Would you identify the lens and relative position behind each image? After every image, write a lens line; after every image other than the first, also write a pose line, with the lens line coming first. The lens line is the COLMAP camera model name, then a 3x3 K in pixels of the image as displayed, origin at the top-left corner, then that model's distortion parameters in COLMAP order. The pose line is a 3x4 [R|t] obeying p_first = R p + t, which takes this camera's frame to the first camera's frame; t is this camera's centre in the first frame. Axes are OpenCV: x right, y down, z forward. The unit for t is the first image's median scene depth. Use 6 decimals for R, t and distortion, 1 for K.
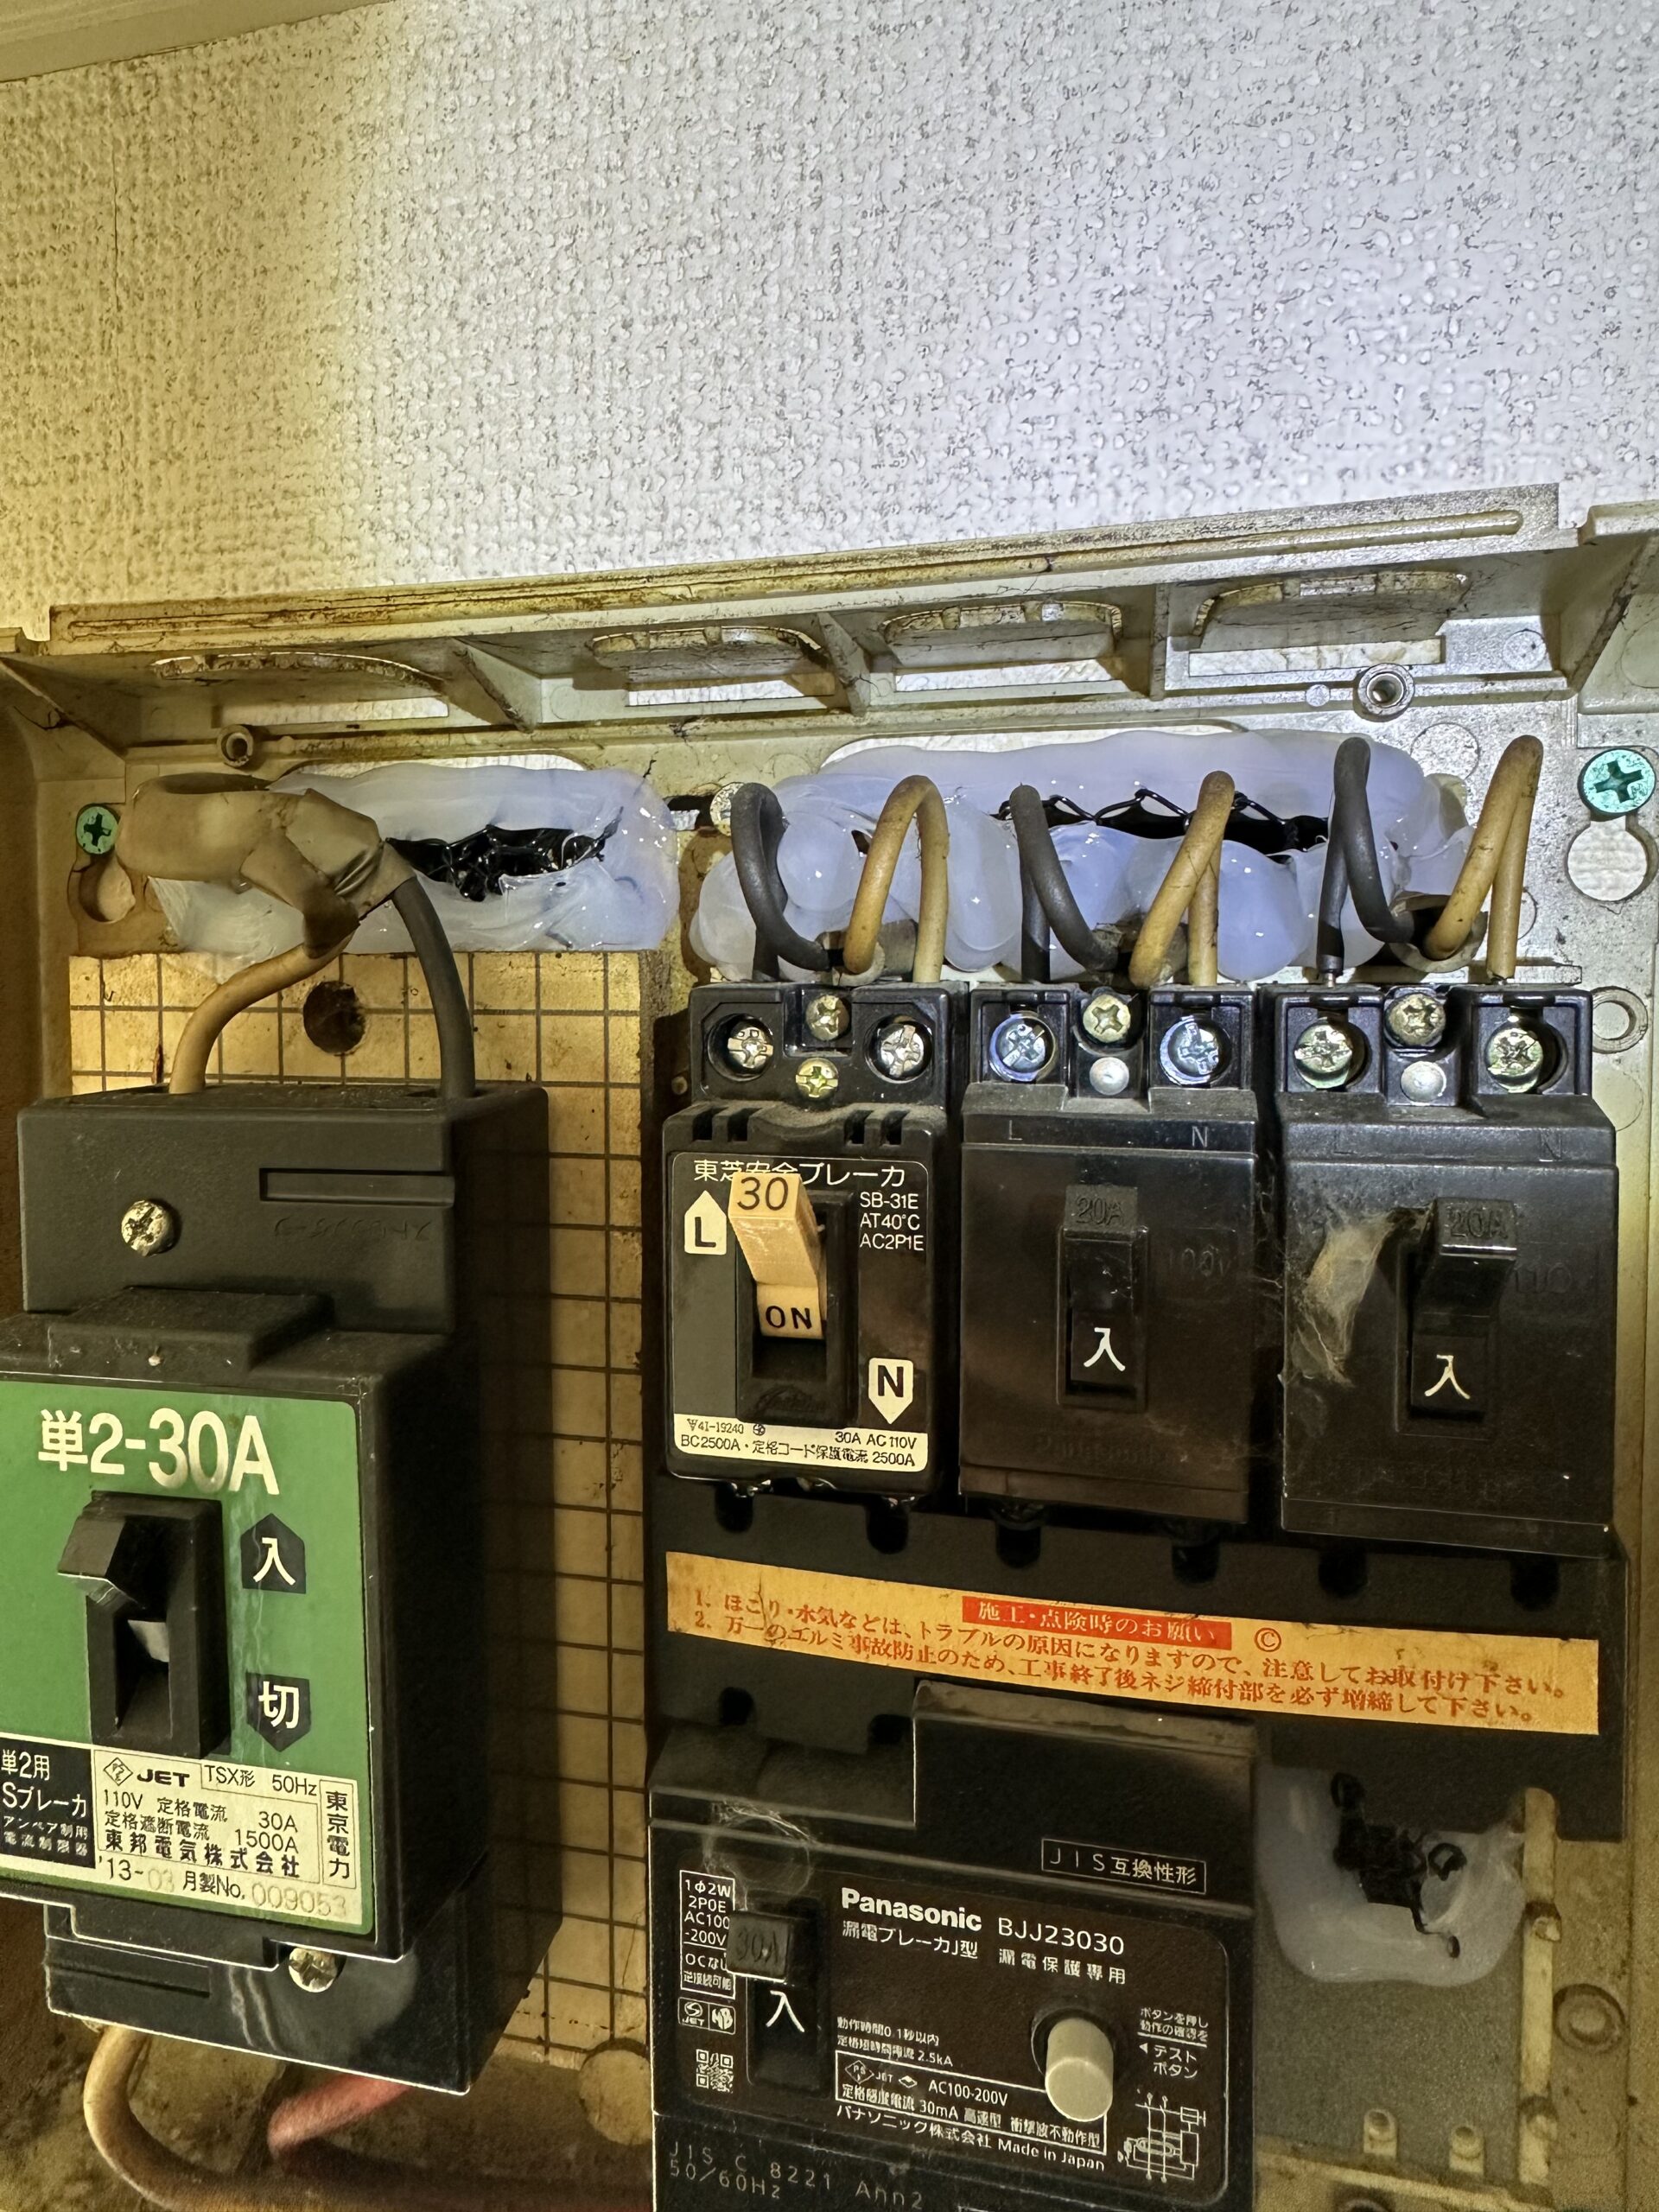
lens RADIAL K [[1463.3, 0, 674.8], [0, 1463.3, 1050.9], [0, 0, 1]] dist [-0.010515, 0.003058]
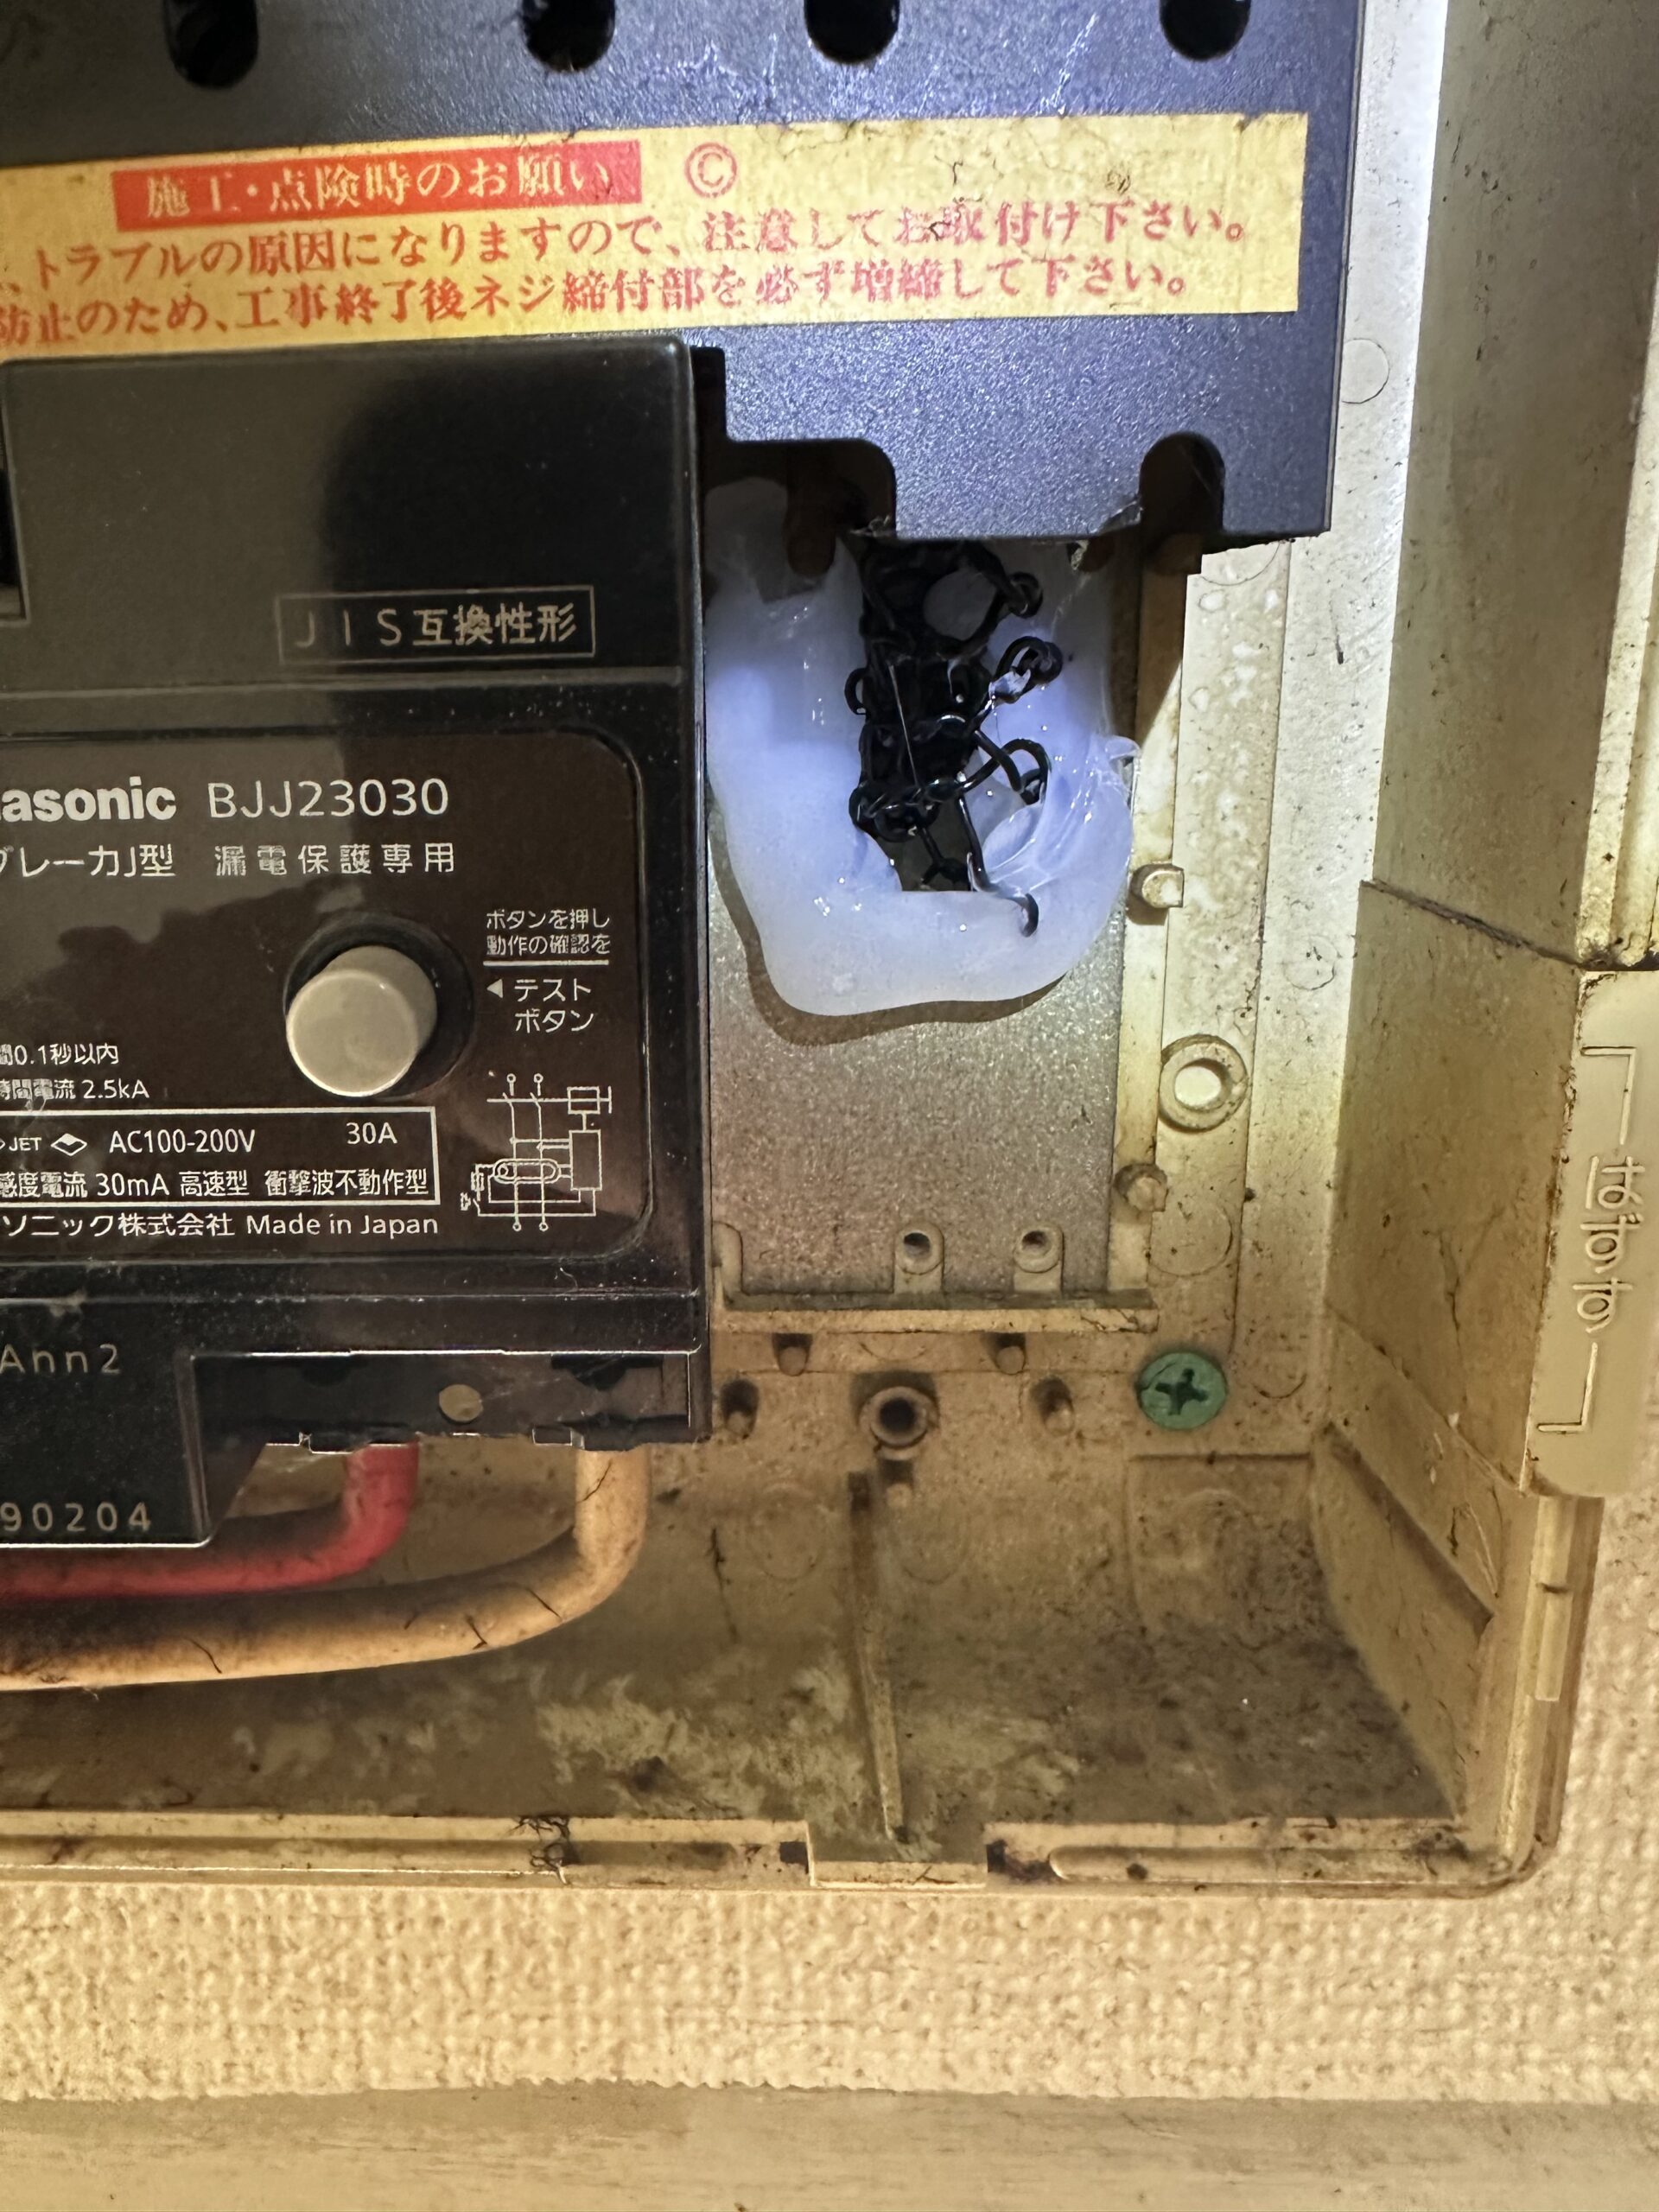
lens RADIAL K [[1368.8, 0, 641.2], [0, 1368.8, 1104.6], [0, 0, 1]] dist [-0.004644, -0.001286]
pose [[0.970746, -0.072831, 0.228798, 0.251840], [0.028774, 0.981307, 0.190285, 0.619416], [-0.238380, -0.178135, 0.954695, 0.501121]]
